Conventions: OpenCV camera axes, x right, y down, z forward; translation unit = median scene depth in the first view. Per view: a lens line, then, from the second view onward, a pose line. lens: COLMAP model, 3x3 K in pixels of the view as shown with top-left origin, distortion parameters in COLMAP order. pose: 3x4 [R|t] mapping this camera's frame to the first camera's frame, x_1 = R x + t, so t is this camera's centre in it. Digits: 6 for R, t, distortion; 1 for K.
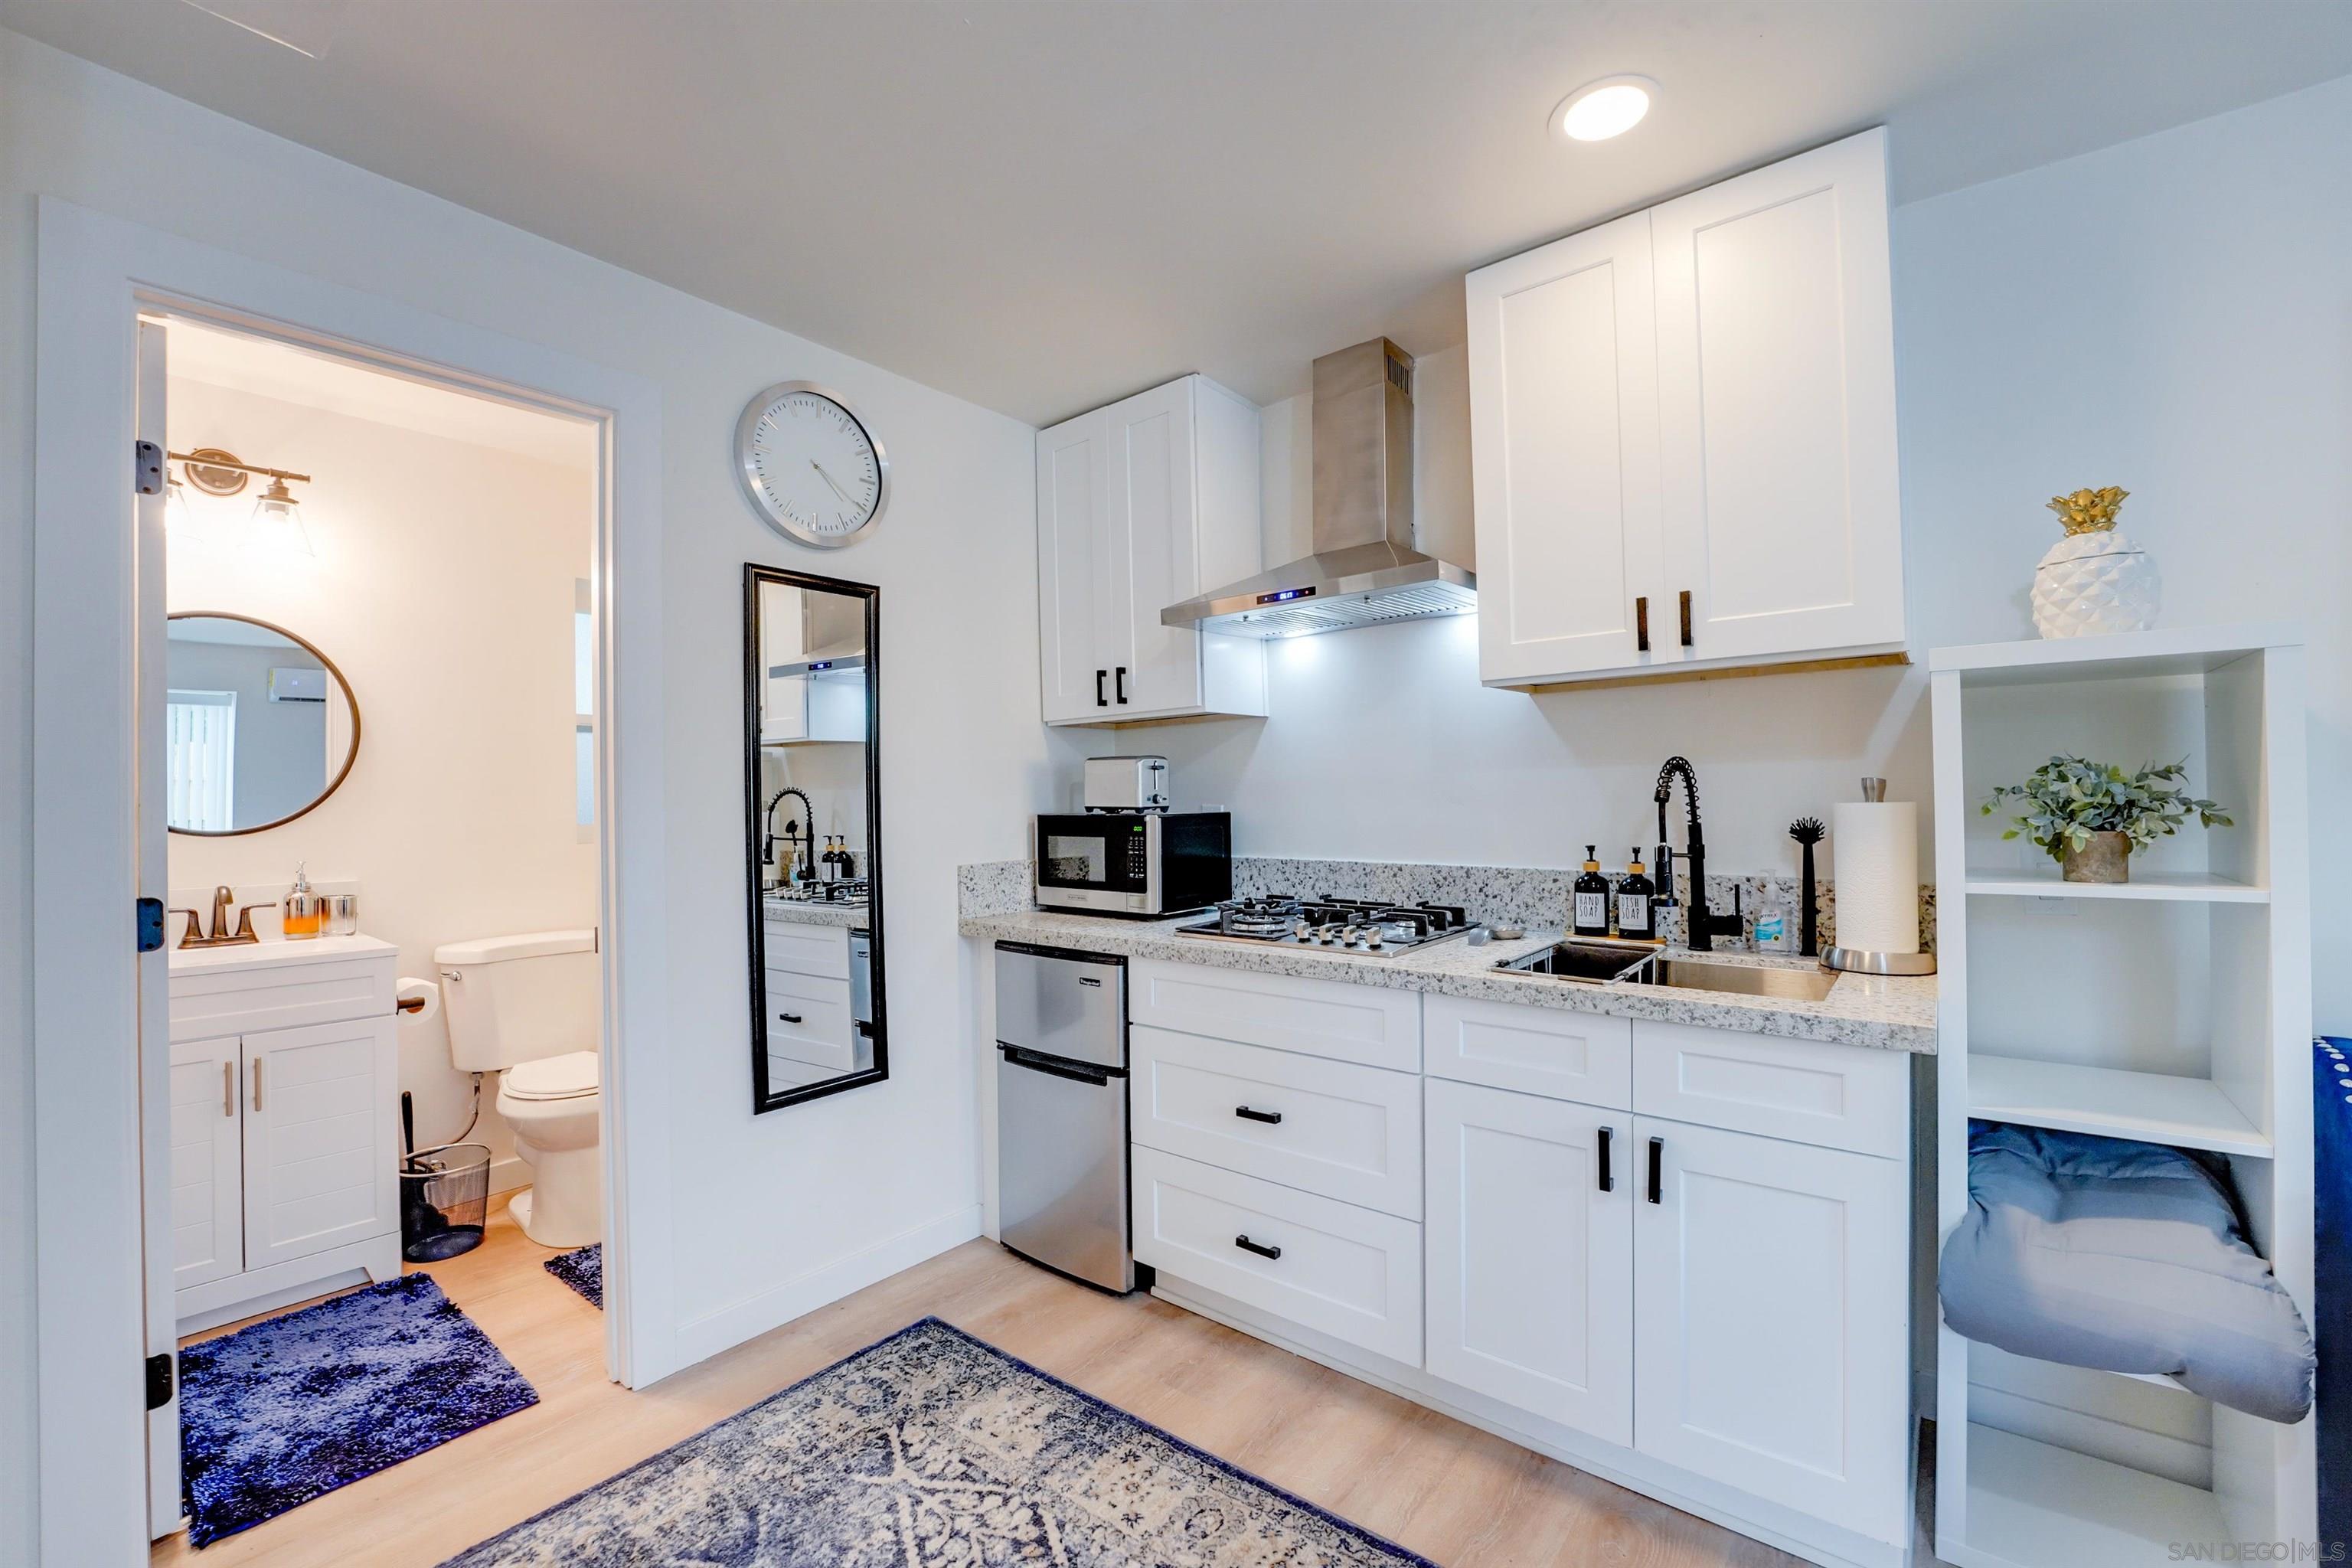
lens RADIAL K [[960.8, 0, 1178.1], [0, 960.8, 789.5], [0, 0, 1]] dist [-0.031588, 0.004263]
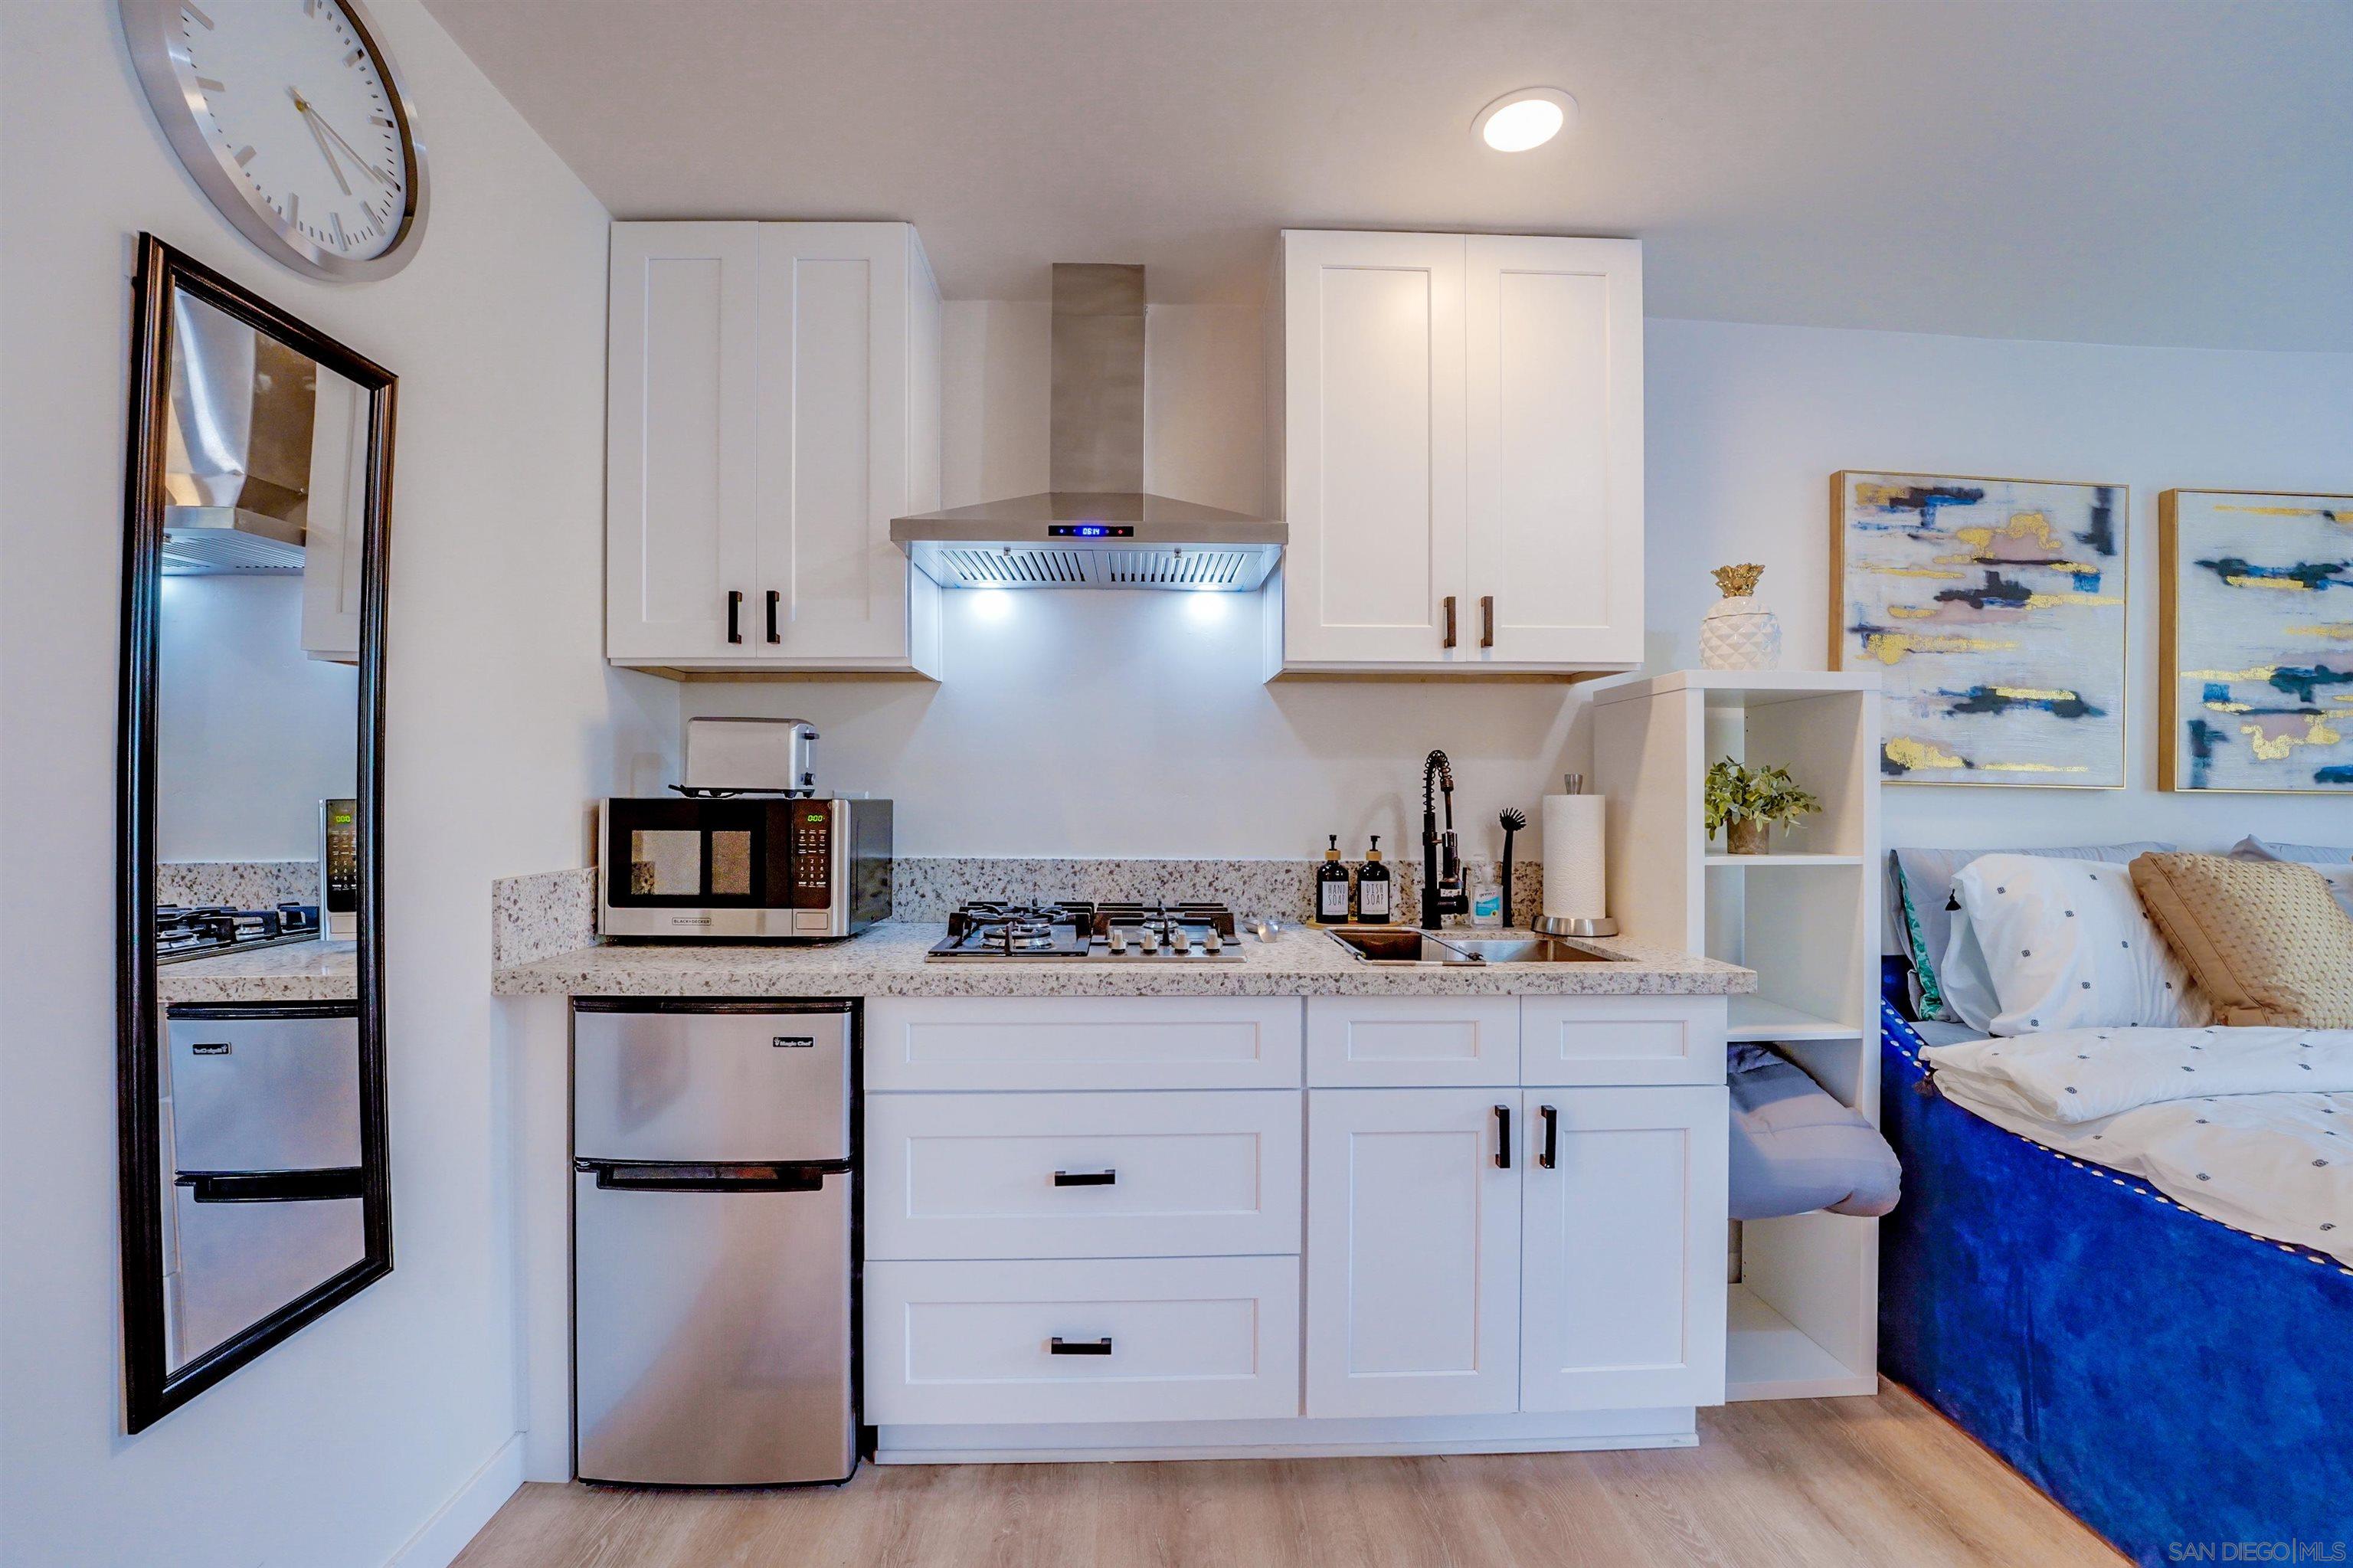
lens RADIAL K [[961.3, 0, 1174.8], [0, 961.3, 787.2], [0, 0, 1]] dist [-0.031588, 0.004263]
pose [[0.754472, 0.026217, 0.655809, -0.327431], [-0.020724, 0.999655, -0.016121, 0.024647], [-0.656005, -0.001428, 0.754755, 0.302938]]
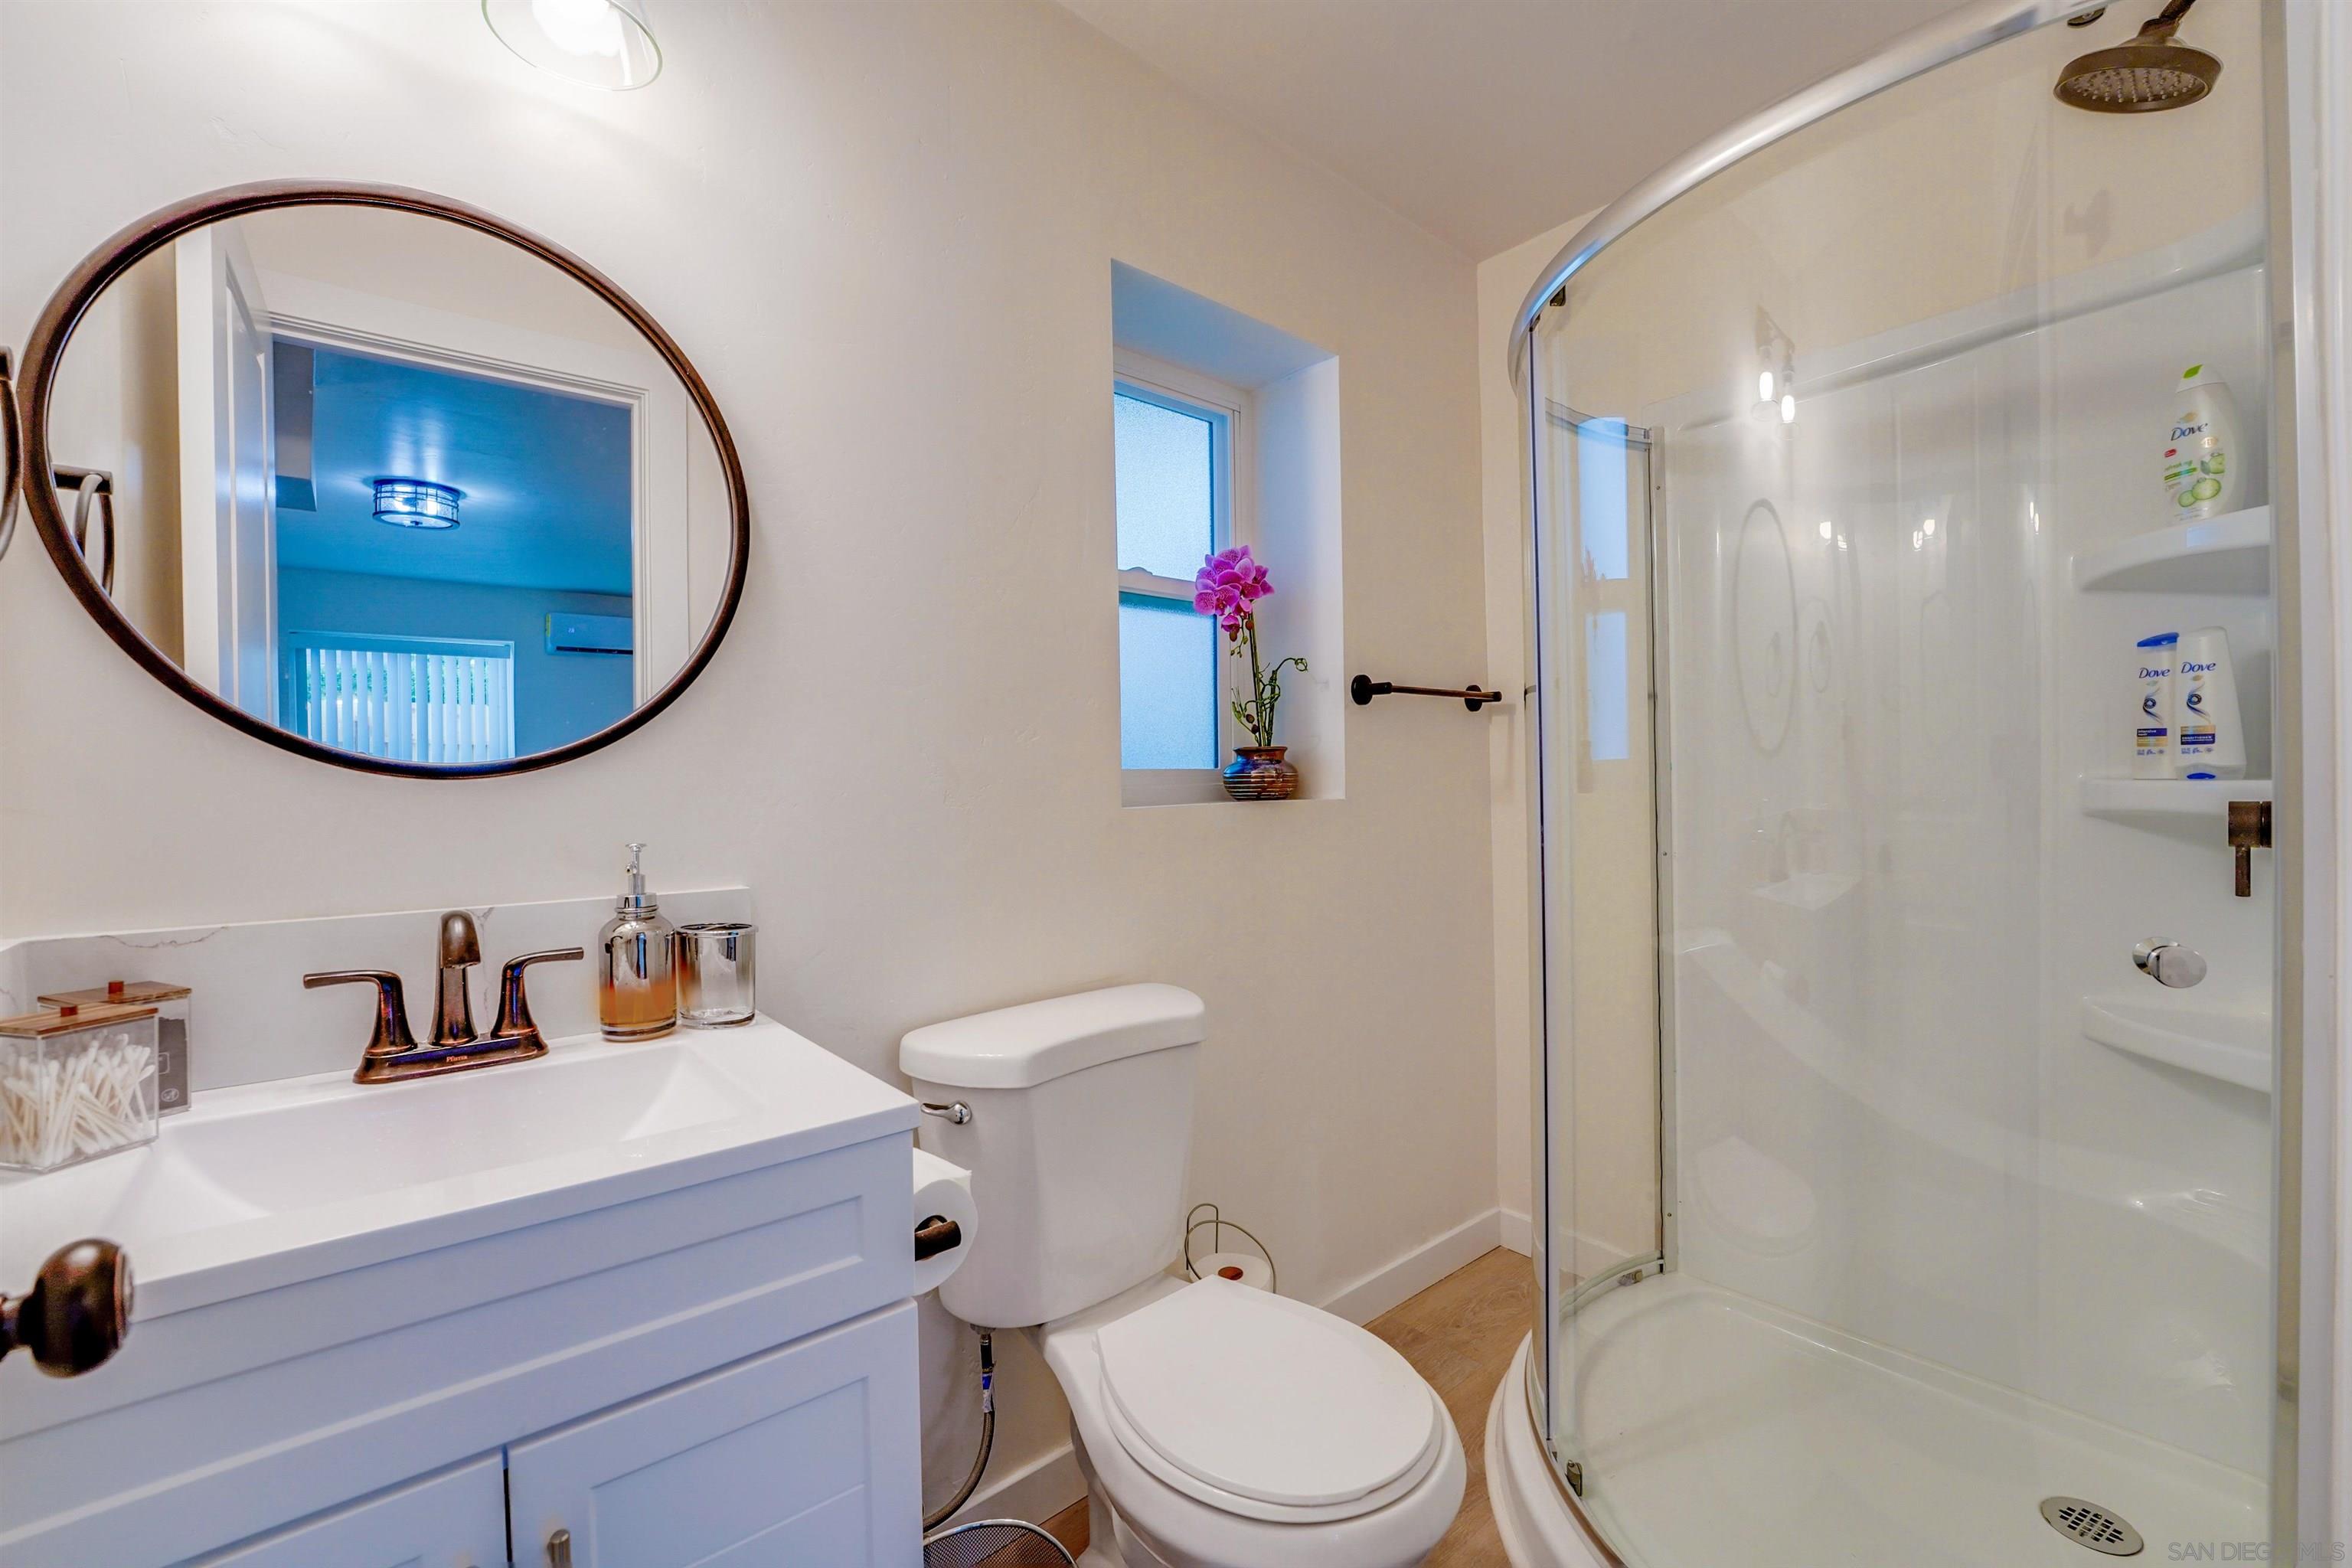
lens RADIAL K [[960.8, 0, 1185.3], [0, 960.8, 775.9], [0, 0, 1]] dist [-0.031588, 0.004263]
pose [[0.983434, -0.016212, -0.180543, -0.676764], [0.018469, 0.999771, 0.010823, 0.051493], [0.180326, -0.013978, 0.983508, 0.690249]]
